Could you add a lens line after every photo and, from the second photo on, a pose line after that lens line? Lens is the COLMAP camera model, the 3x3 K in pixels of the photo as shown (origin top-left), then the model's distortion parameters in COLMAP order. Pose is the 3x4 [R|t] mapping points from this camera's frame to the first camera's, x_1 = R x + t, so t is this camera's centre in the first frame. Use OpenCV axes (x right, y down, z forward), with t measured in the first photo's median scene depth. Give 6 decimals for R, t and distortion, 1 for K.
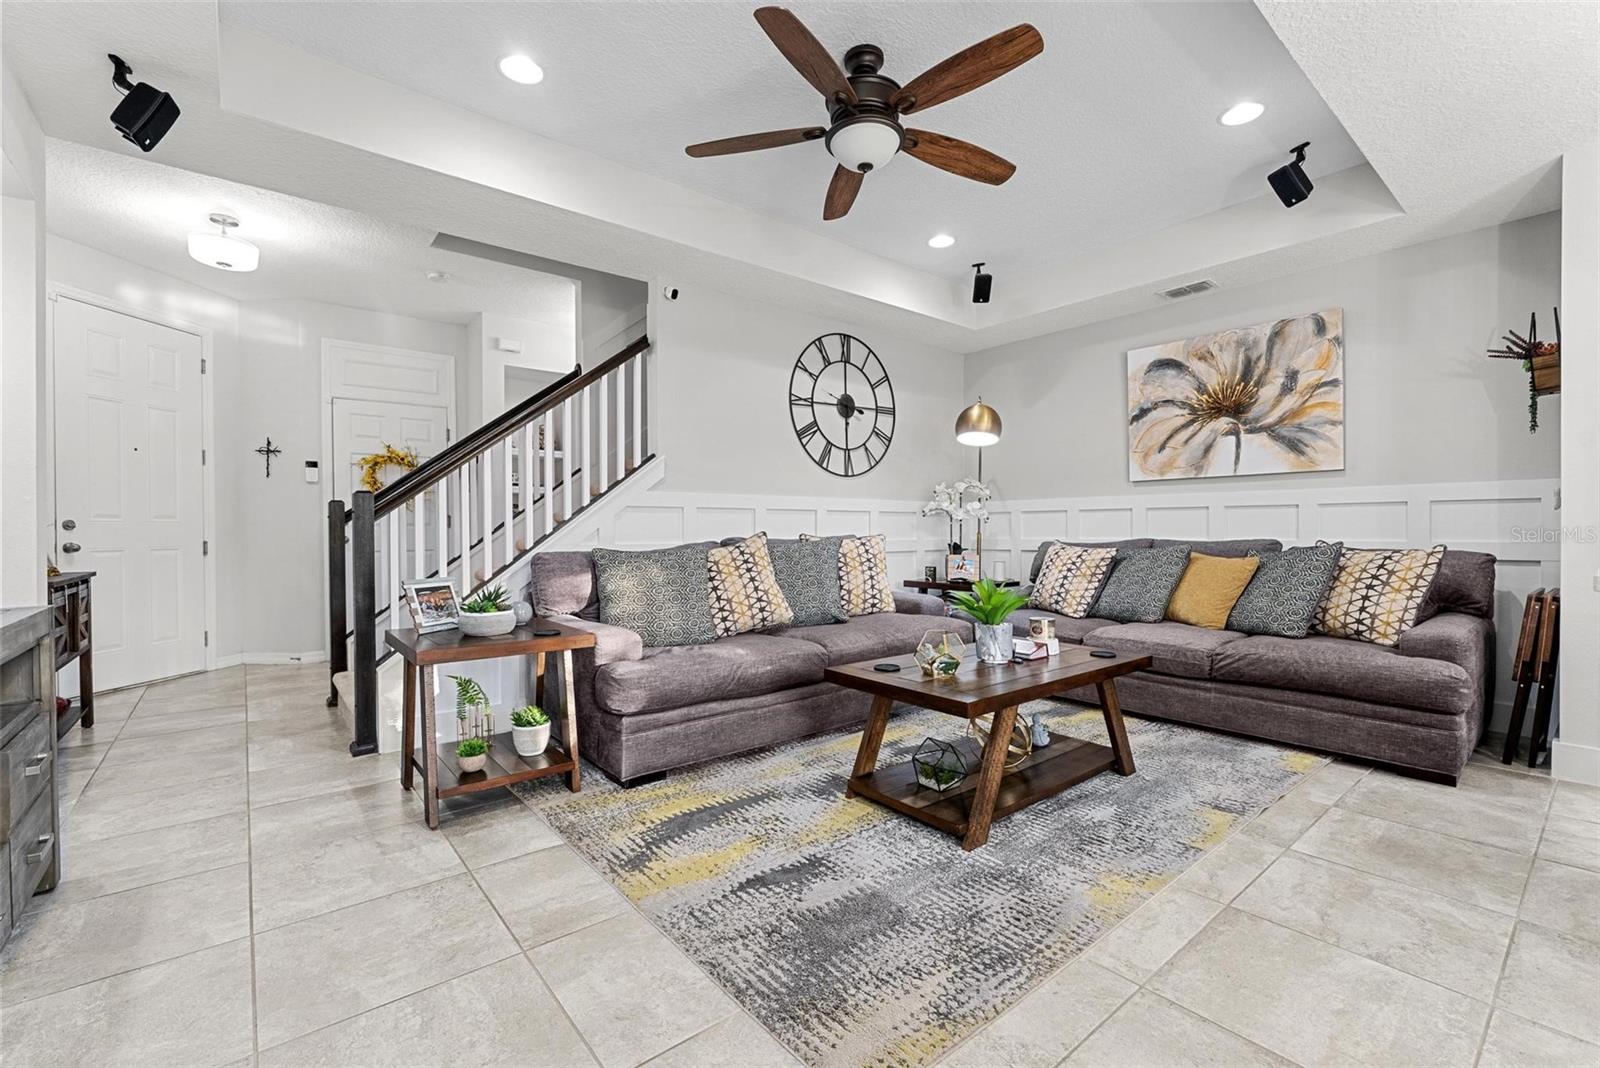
lens RADIAL K [[682.1, 0, 803.7], [0, 682.1, 535.1], [0, 0, 1]] dist [-0.003575, 0.000069]
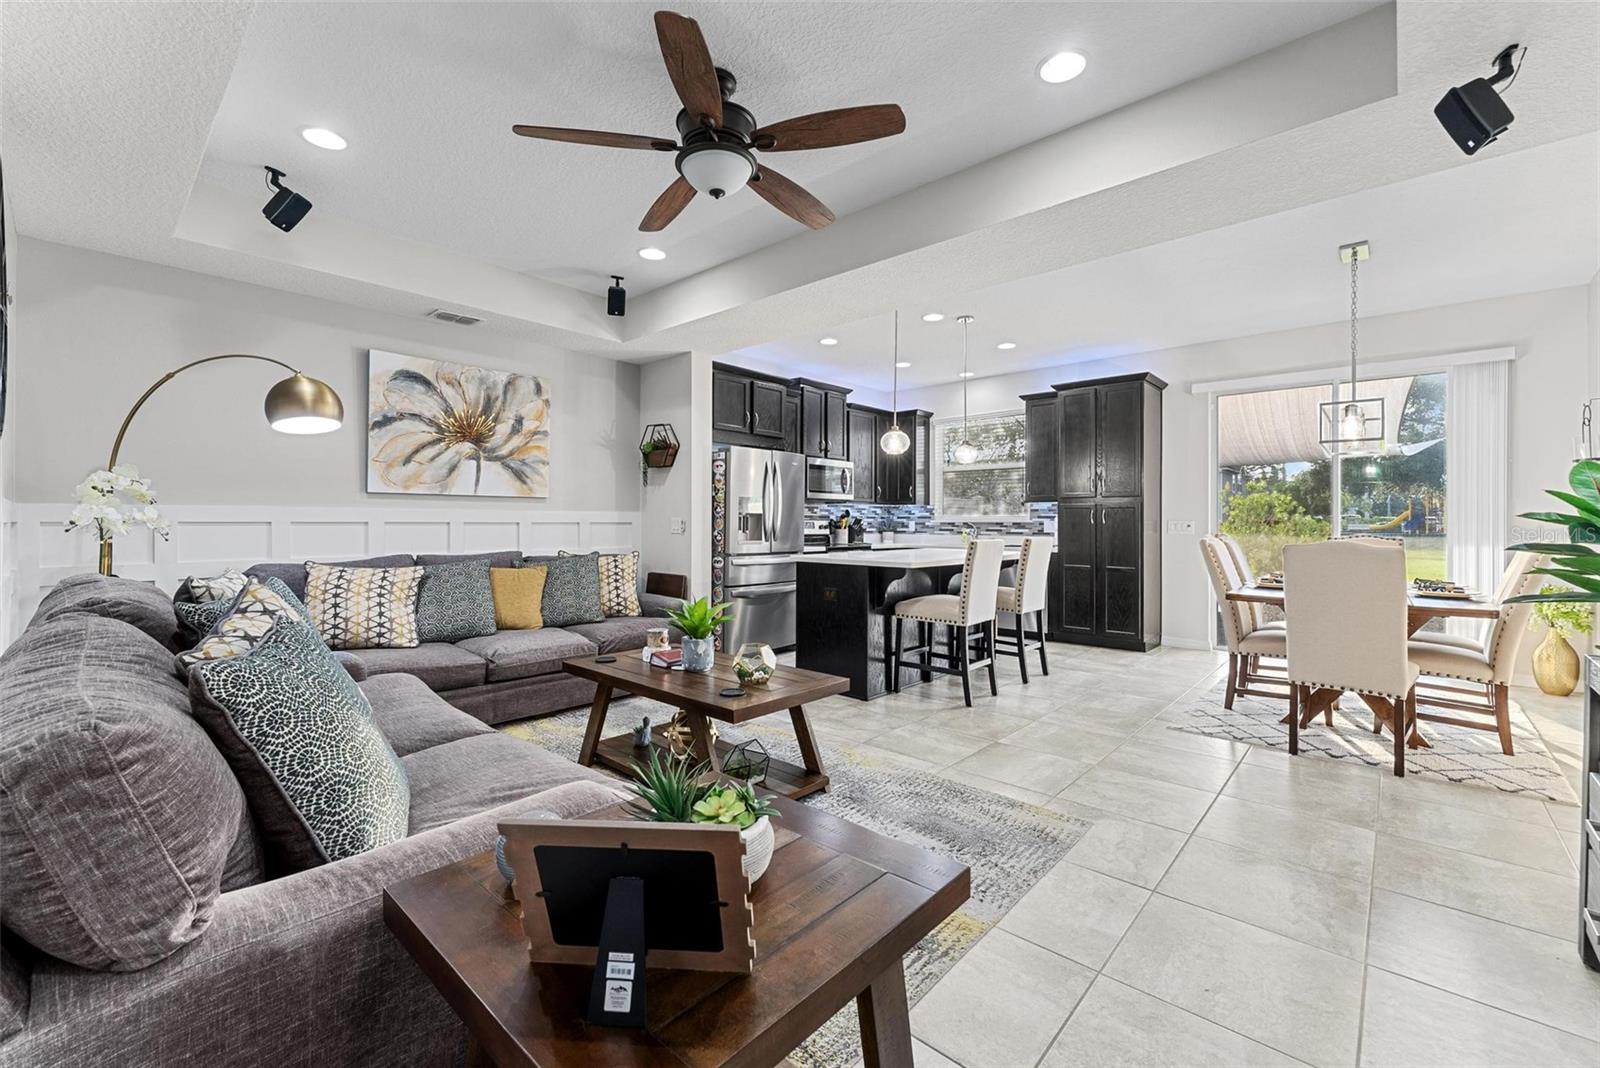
lens RADIAL K [[661.5, 0, 798.5], [0, 661.5, 521.3], [0, 0, 1]] dist [0.001348, 0.000086]
pose [[-0.142271, 0.005162, 0.989814, -0.548046], [0.005857, 0.999973, -0.004373, -0.037721], [-0.989810, 0.005176, -0.142297, 0.642376]]
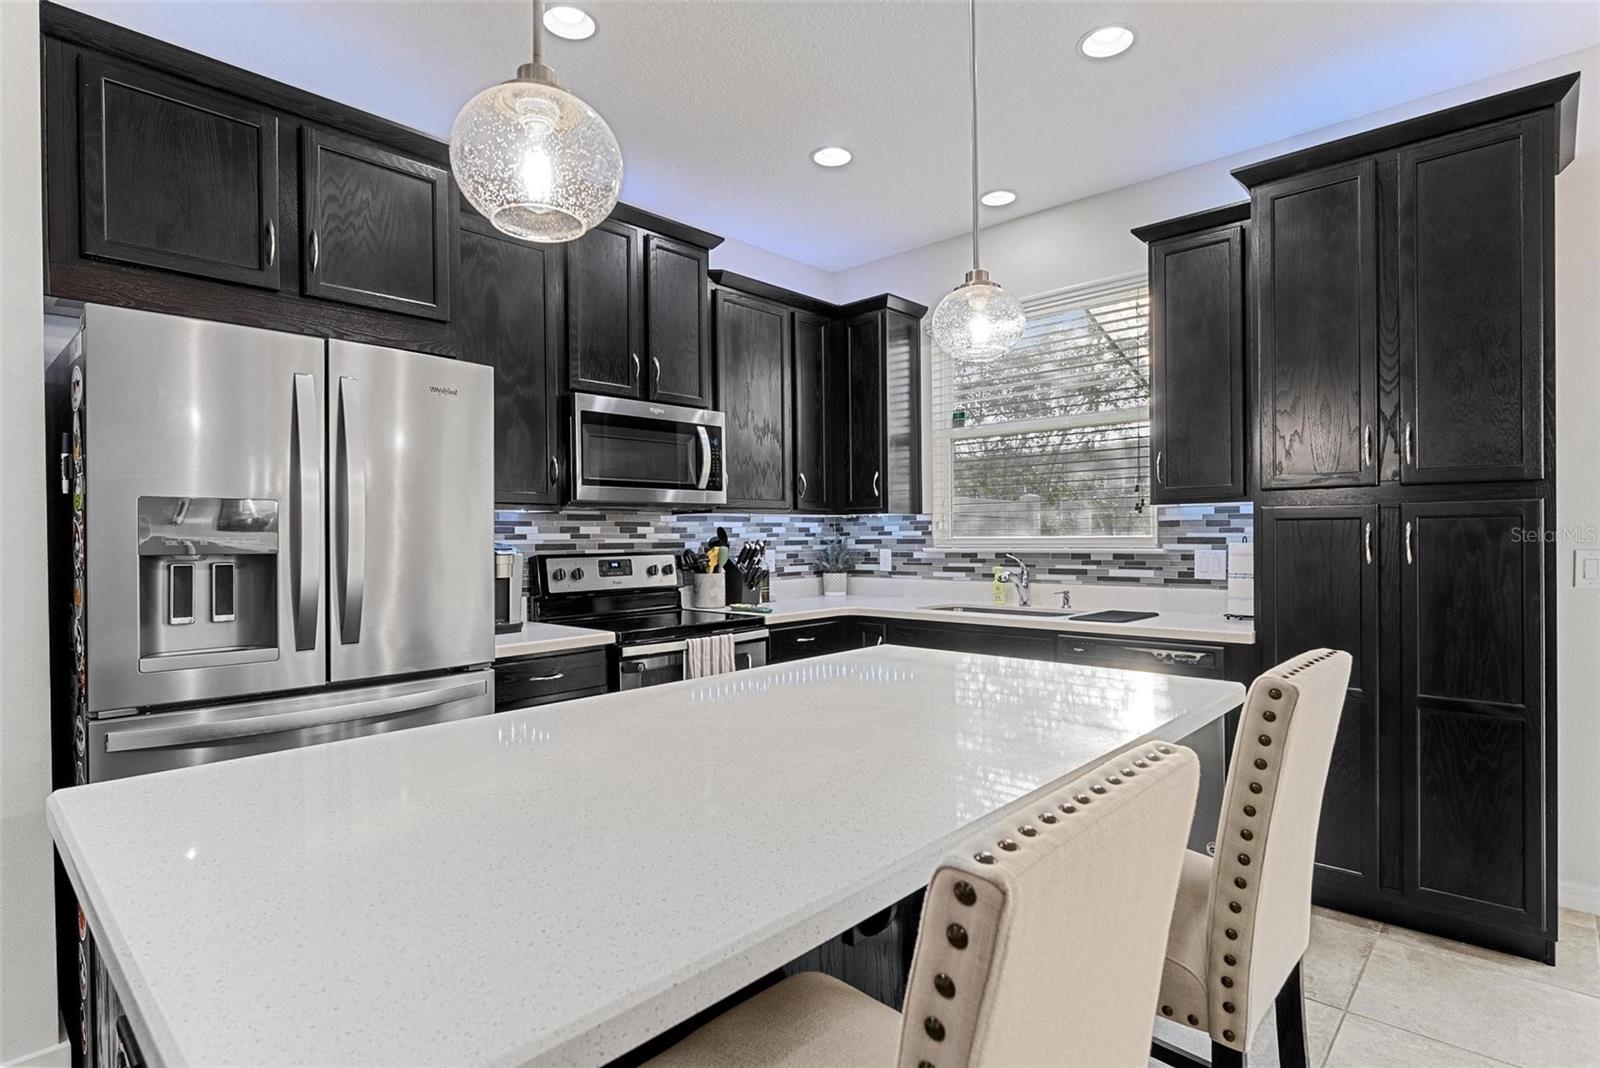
lens RADIAL K [[807.4, 0, 808.7], [0, 807.4, 540.6], [0, 0, 1]] dist [-0.000430, -0.000215]
pose [[-0.139219, -0.001771, 0.990260, 0.288127], [0.019344, 0.999803, 0.004507, -0.063929], [-0.990073, 0.019783, -0.139158, 0.279938]]
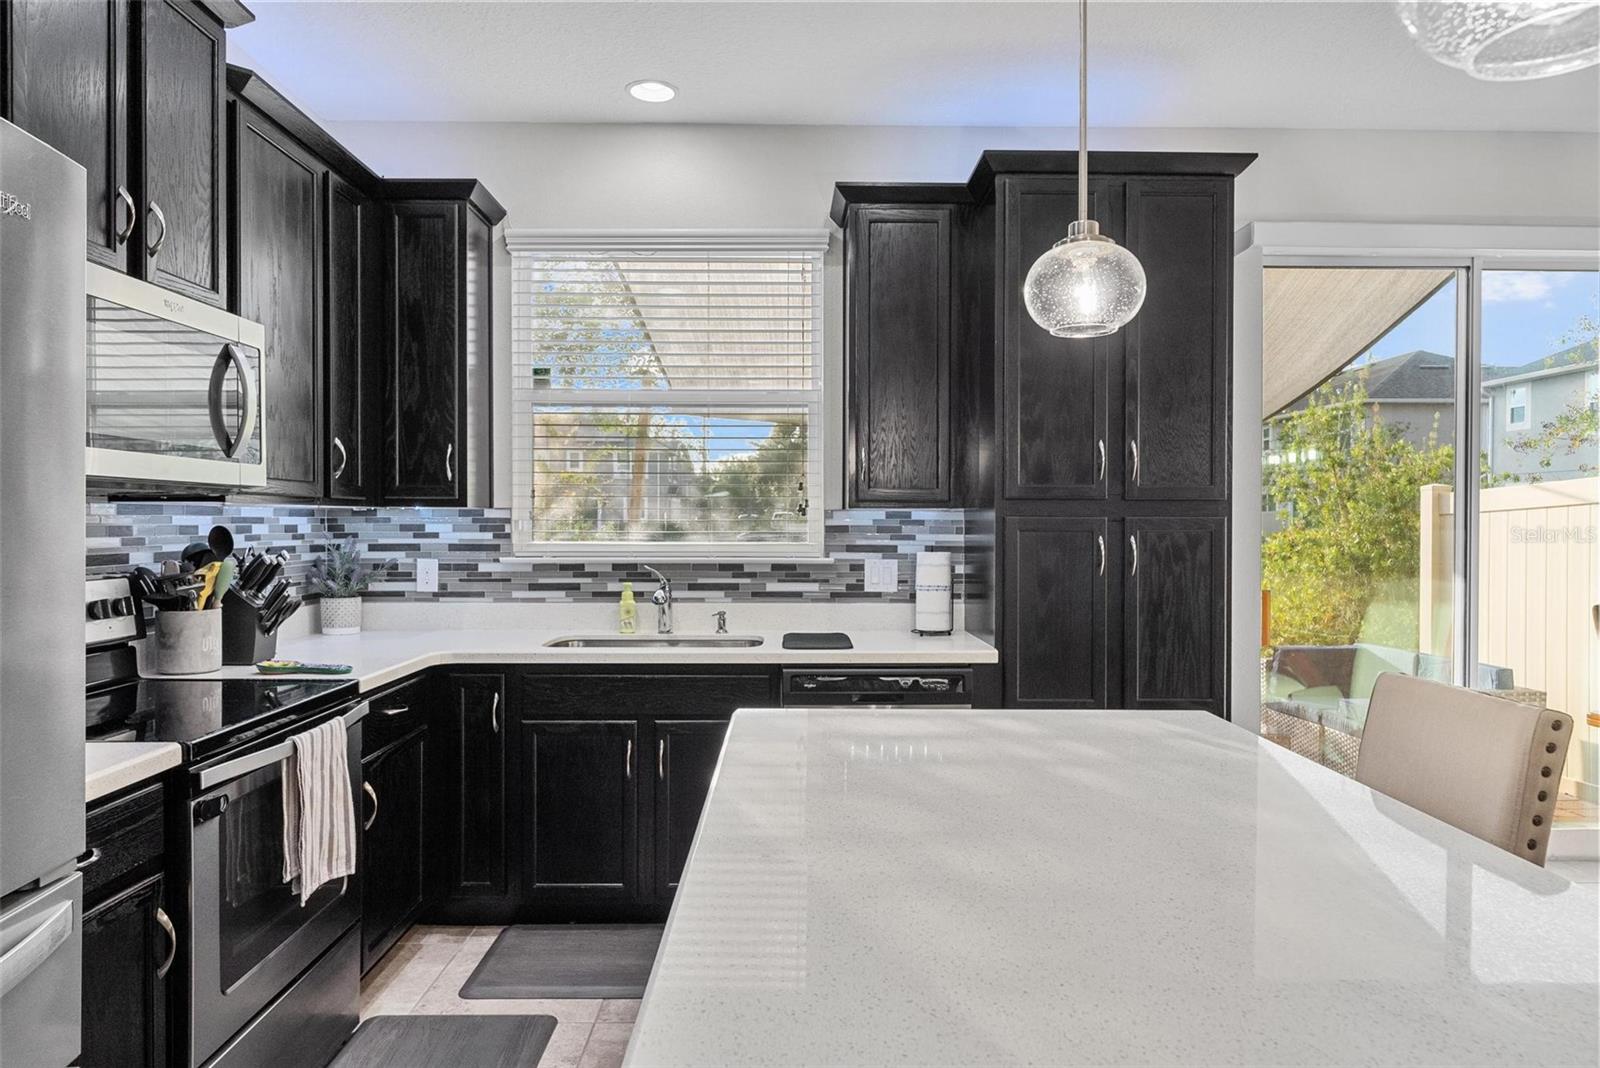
lens RADIAL K [[1012.8, 0, 806.3], [0, 1012.8, 536.0], [0, 0, 1]] dist [0.002595, -0.002680]
pose [[-0.780072, -0.007501, 0.625644, 0.522464], [0.004988, 0.999822, 0.018207, -0.081361], [-0.625669, 0.017323, -0.779896, 0.526992]]
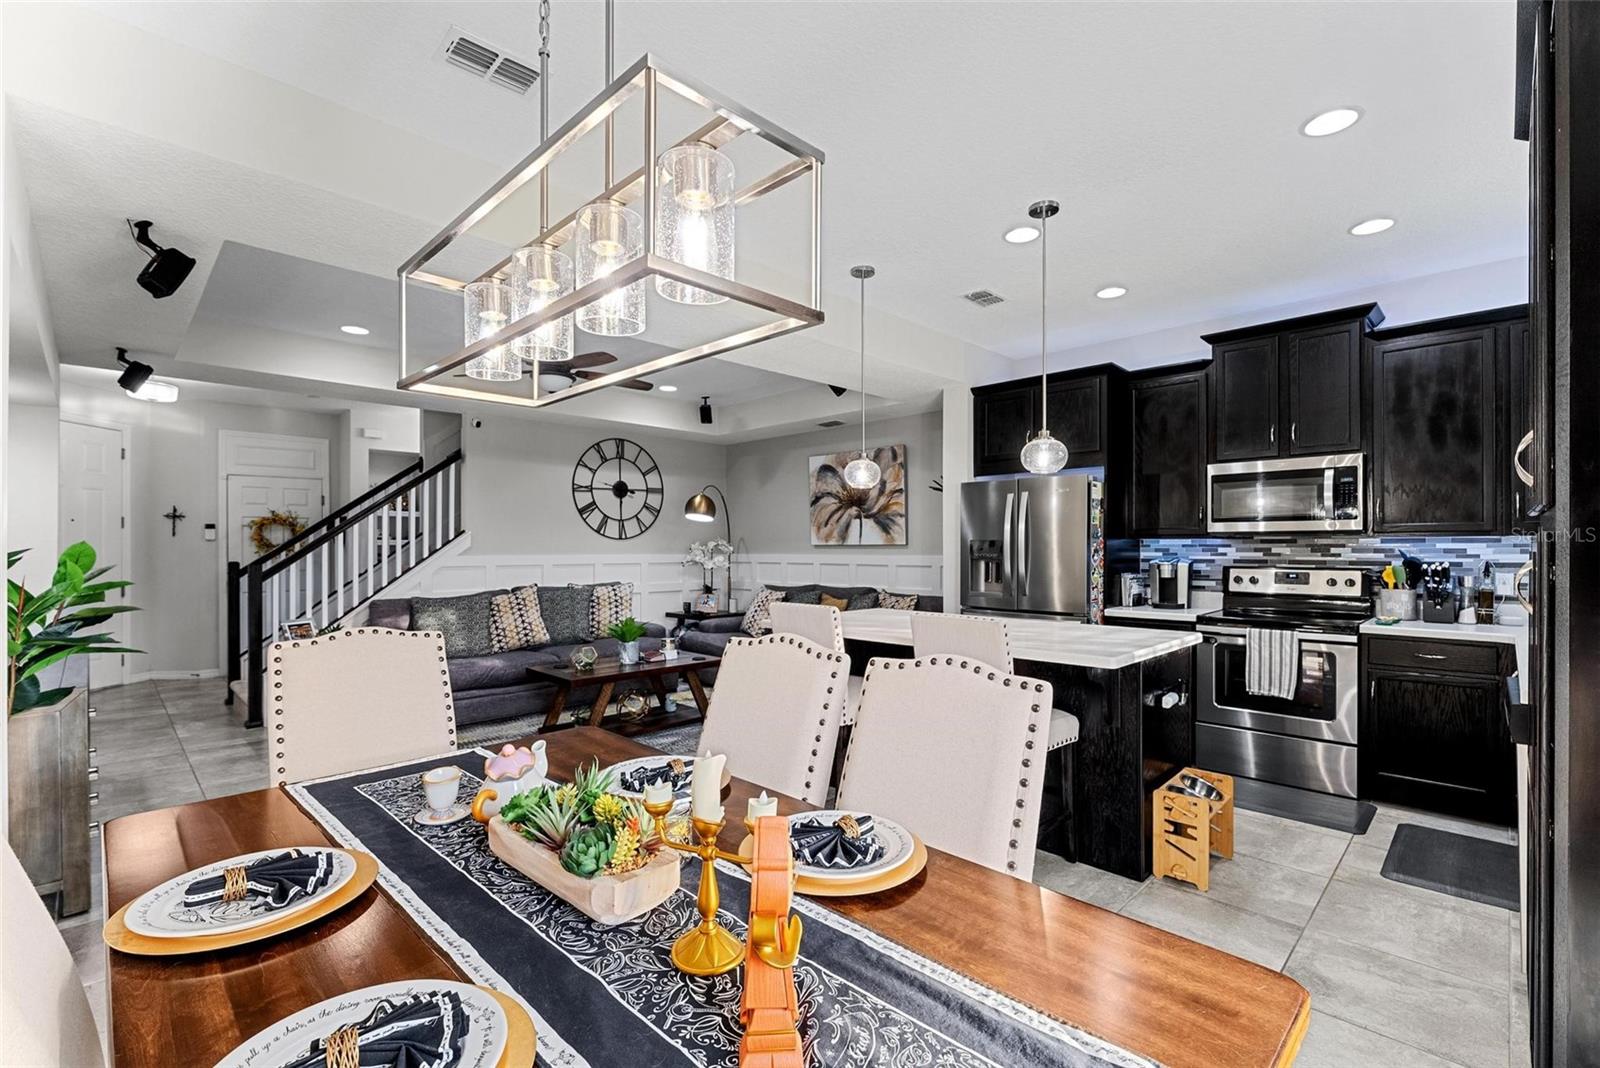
lens RADIAL K [[706.1, 0, 809.3], [0, 706.1, 546.0], [0, 0, 1]] dist [-0.001606, -0.000314]
pose [[0.994779, 0.003443, 0.101996, 0.366348], [-0.002323, 0.999936, -0.011094, -0.068791], [-0.102028, 0.010799, 0.994723, -0.597090]]
